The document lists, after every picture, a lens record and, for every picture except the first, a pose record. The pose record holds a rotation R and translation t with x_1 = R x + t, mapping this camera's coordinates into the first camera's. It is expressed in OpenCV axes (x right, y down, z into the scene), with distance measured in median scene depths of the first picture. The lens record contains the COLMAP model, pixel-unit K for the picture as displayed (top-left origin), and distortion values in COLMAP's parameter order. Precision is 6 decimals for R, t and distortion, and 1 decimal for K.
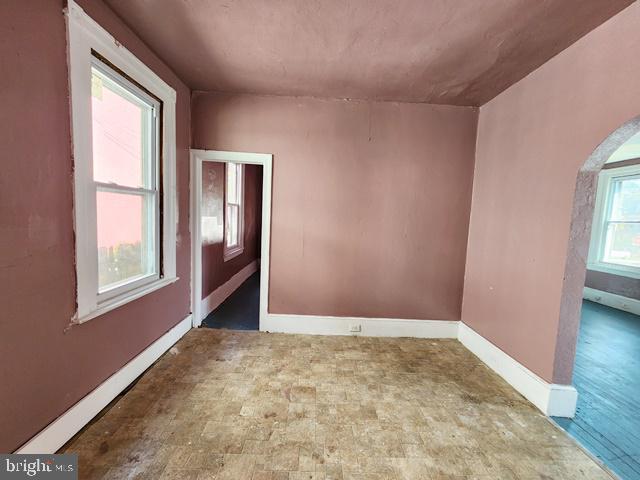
lens RADIAL K [[265.2, 0, 319.4], [0, 265.2, 240.6], [0, 0, 1]] dist [-0.001887, 0.000043]
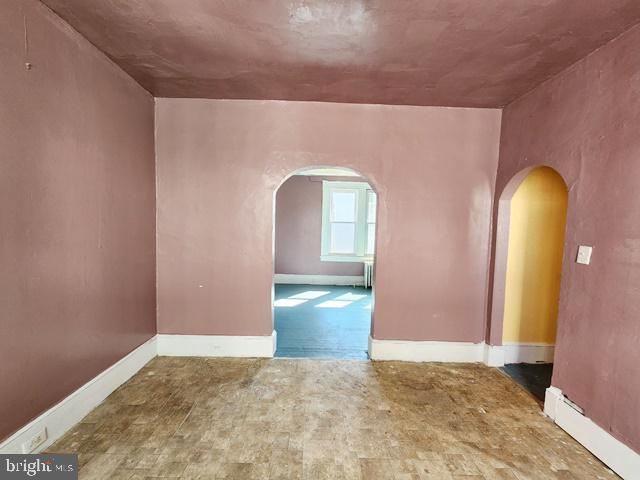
lens RADIAL K [[267.2, 0, 316.8], [0, 267.2, 240.7], [0, 0, 1]] dist [0.002258, -0.000126]
pose [[0.001862, -0.097577, 0.995226, -0.420144], [0.061712, 0.993342, 0.097277, -0.080130], [-0.998092, 0.061236, 0.007871, 0.553883]]
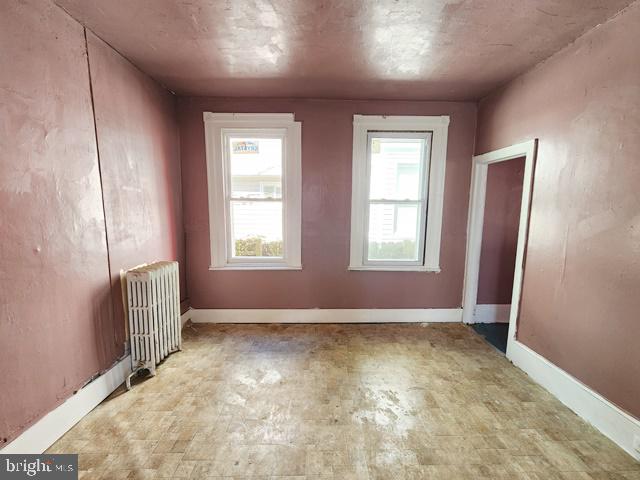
lens RADIAL K [[267.2, 0, 316.8], [0, 267.2, 240.7], [0, 0, 1]] dist [0.002258, -0.000126]
pose [[0.000810, 0.074208, -0.997242, 0.733363], [-0.102196, 0.992028, 0.073737, -0.025166], [0.994764, 0.101854, 0.008388, 0.455869]]
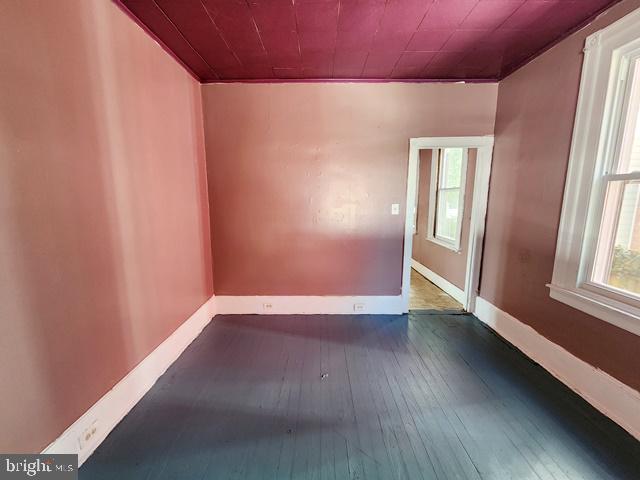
lens RADIAL K [[265.2, 0, 319.4], [0, 265.2, 240.6], [0, 0, 1]] dist [-0.001887, 0.000043]
pose [[-0.999066, -0.040951, 0.013795, 0.177497], [-0.036090, 0.966313, 0.254829, -0.078647], [-0.023766, 0.254093, -0.966888, 0.764288]]
